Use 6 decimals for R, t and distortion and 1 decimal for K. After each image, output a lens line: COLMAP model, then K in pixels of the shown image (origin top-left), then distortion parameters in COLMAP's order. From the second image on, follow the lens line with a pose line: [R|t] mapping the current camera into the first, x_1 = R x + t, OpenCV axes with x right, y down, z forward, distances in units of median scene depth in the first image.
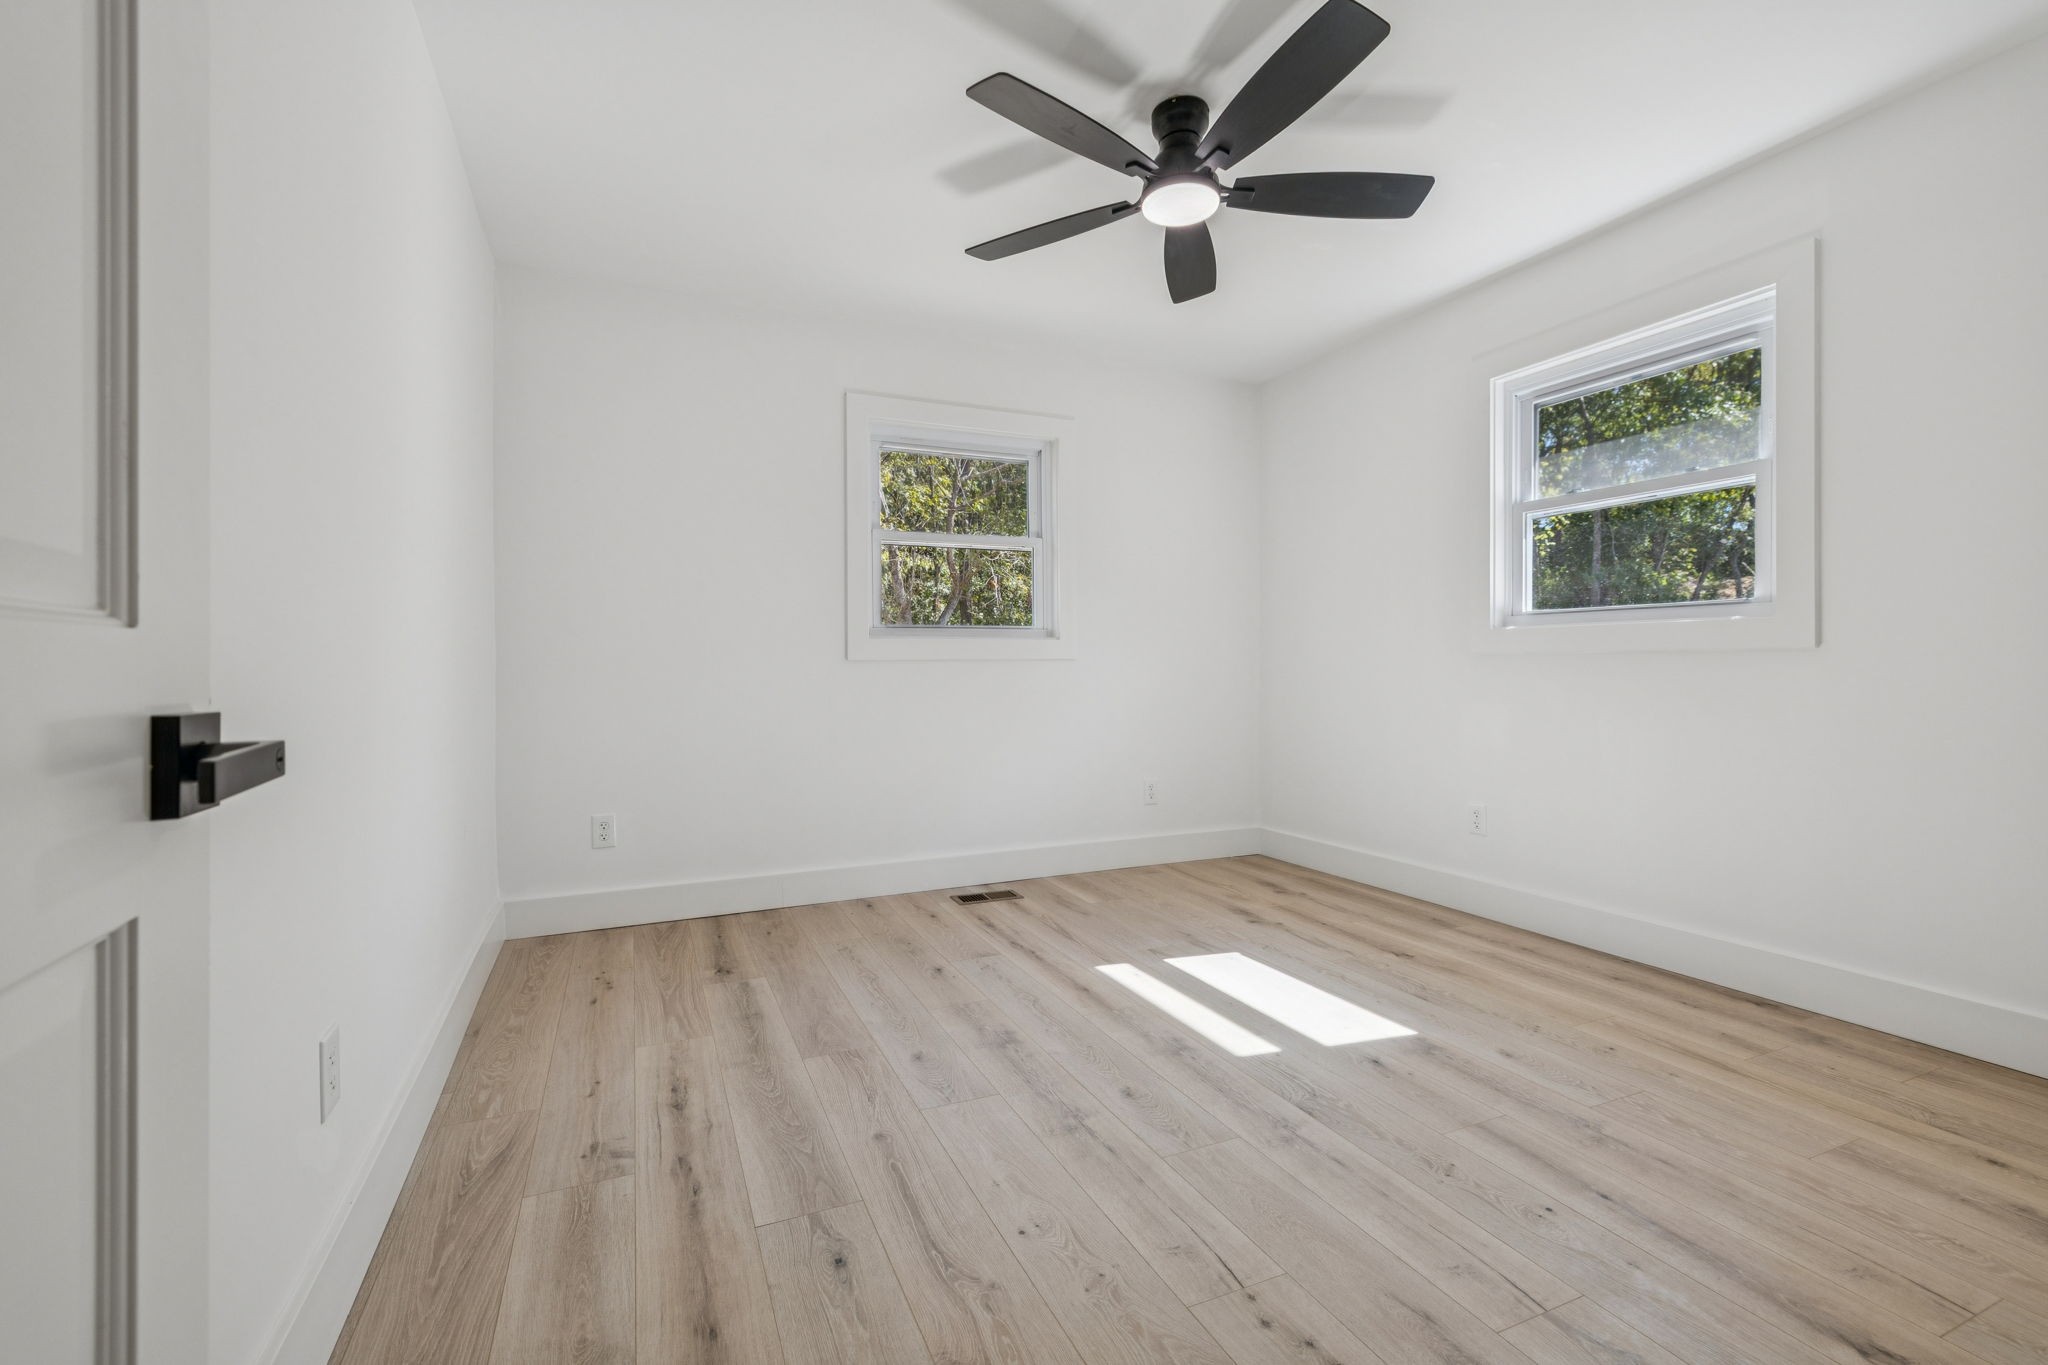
lens RADIAL K [[933.3, 0, 1014.8], [0, 933.3, 660.0], [0, 0, 1]] dist [0.000386, -0.000206]
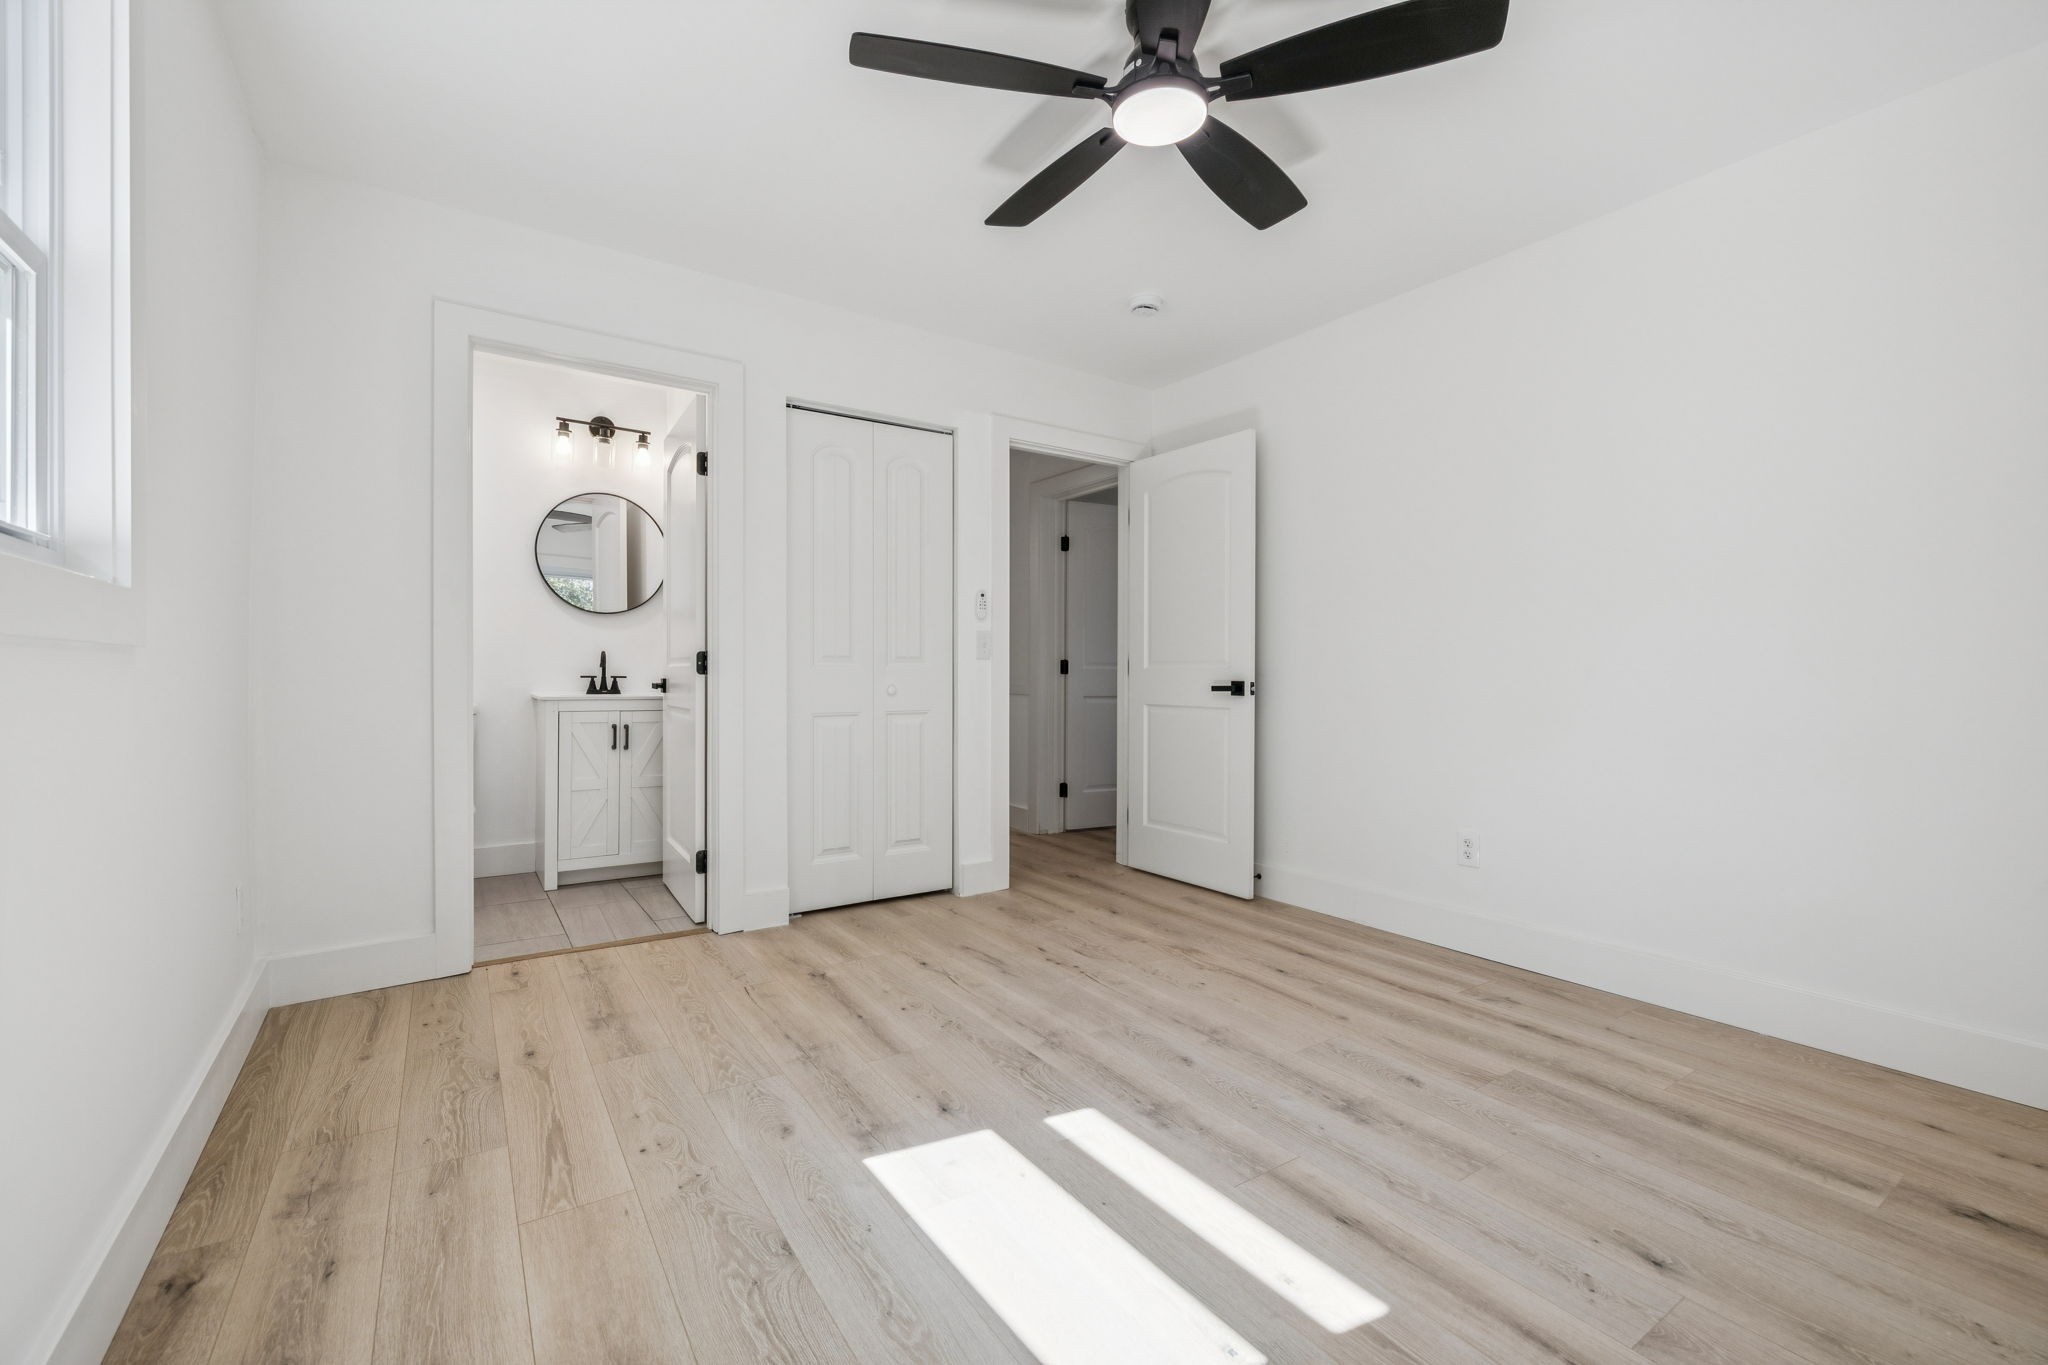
lens RADIAL K [[853.4, 0, 1024.0], [0, 853.4, 682.5], [0, 0, 1]] dist [-0.000468, -0.000104]
pose [[-0.985980, 0.003488, -0.166828, 0.488552], [0.002607, 0.999981, 0.005501, 0.007241], [0.166844, 0.004989, -0.985971, 2.002817]]
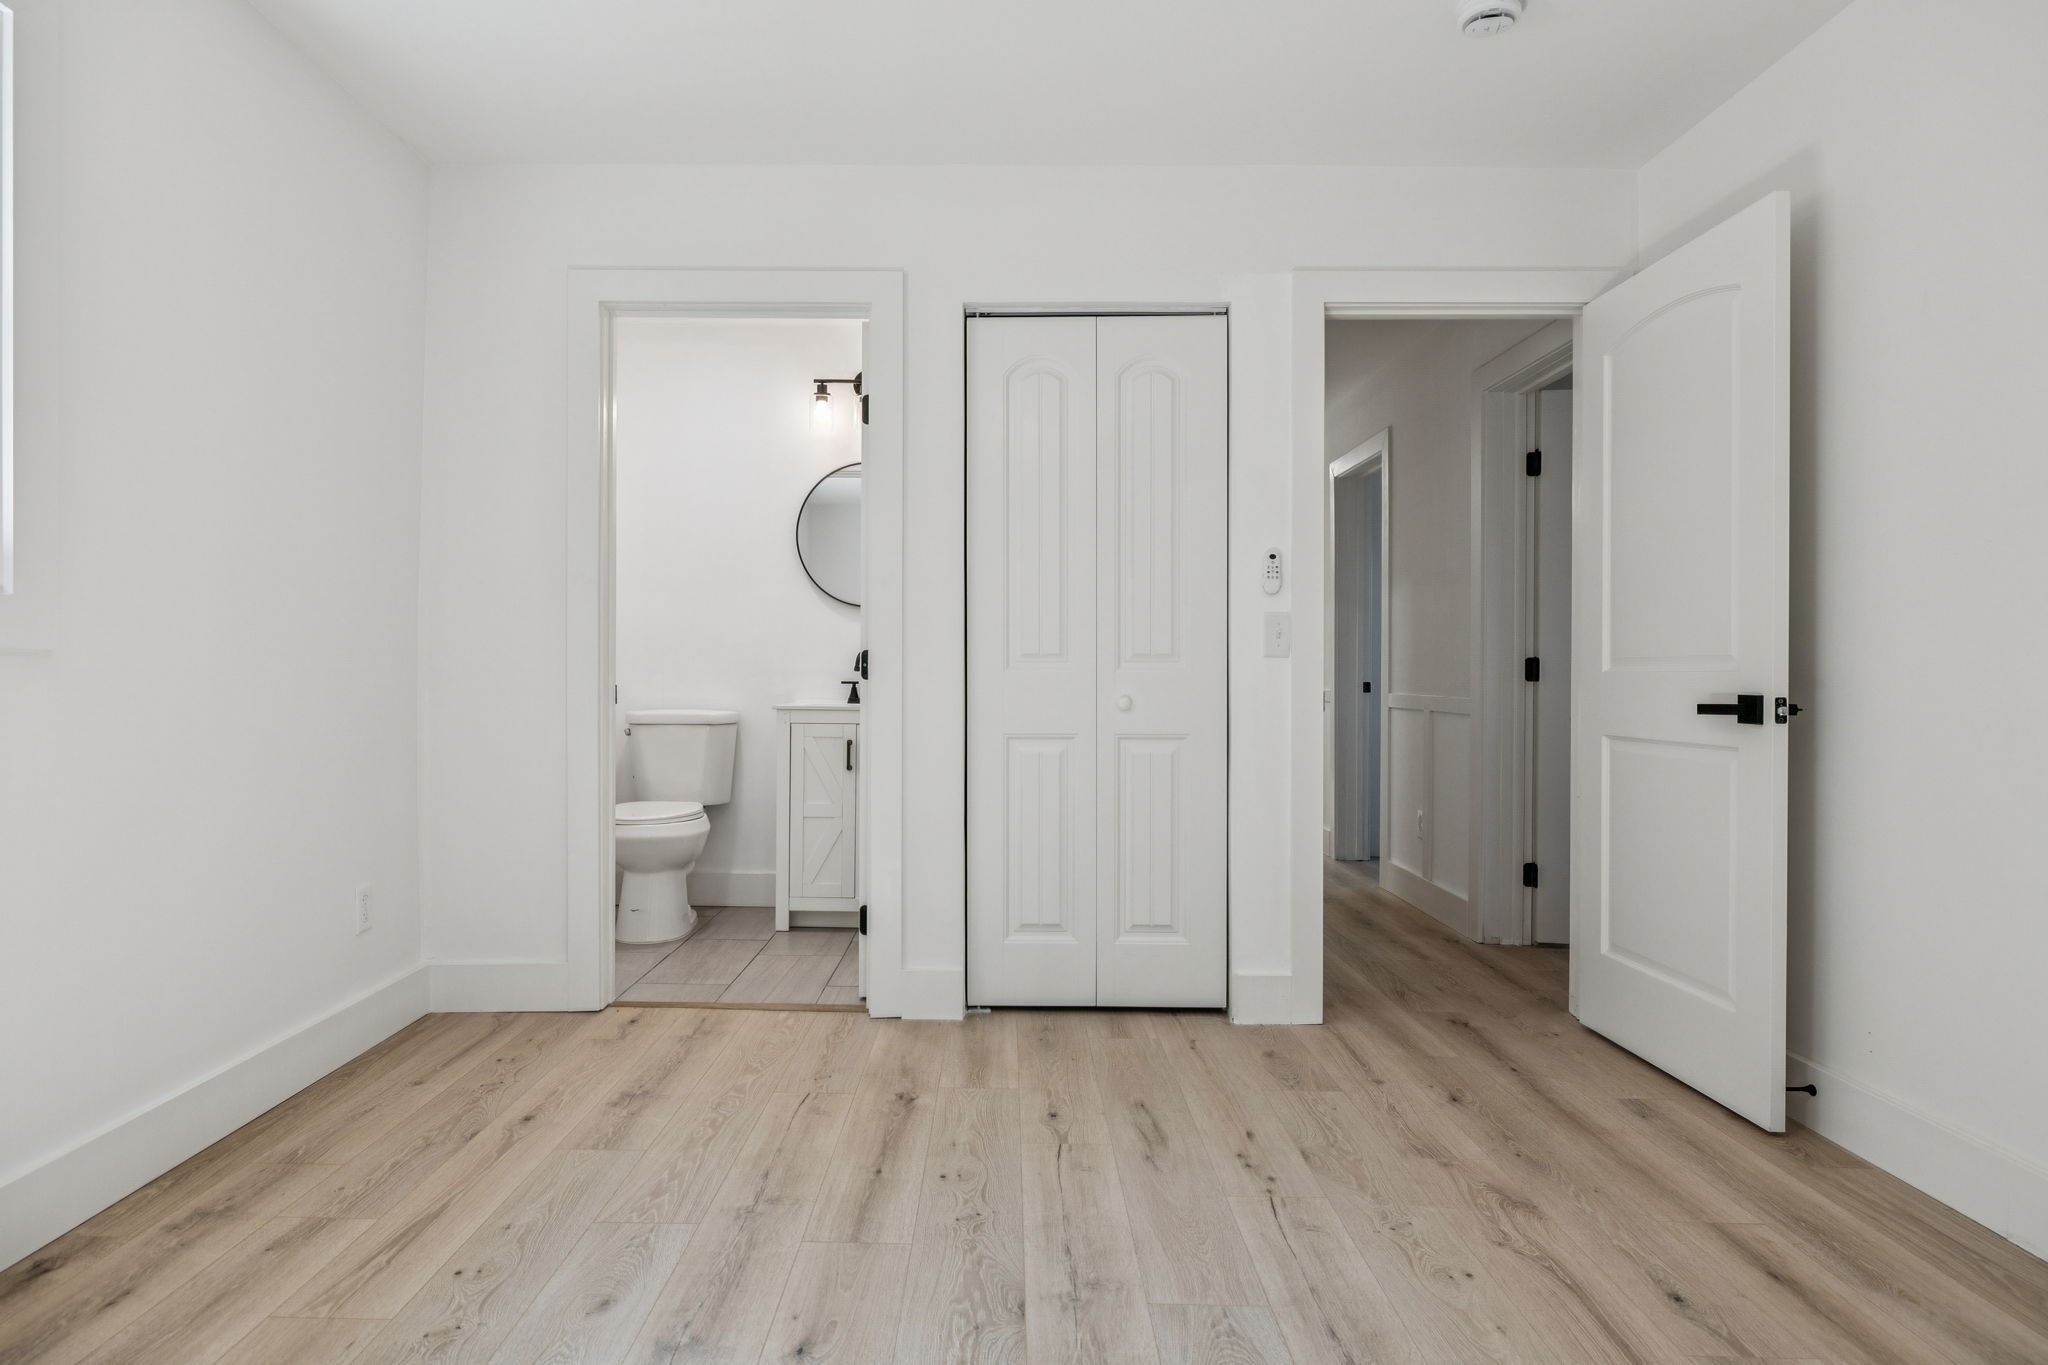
lens RADIAL K [[1118.6, 0, 967.7], [0, 1118.6, 683.3], [0, 0, 1]] dist [0.000127, -0.000737]
pose [[-0.903650, -0.002220, 0.428265, -0.013617], [-0.003618, 0.999990, -0.002451, 0.008447], [-0.428256, -0.003764, -0.903650, 1.742255]]
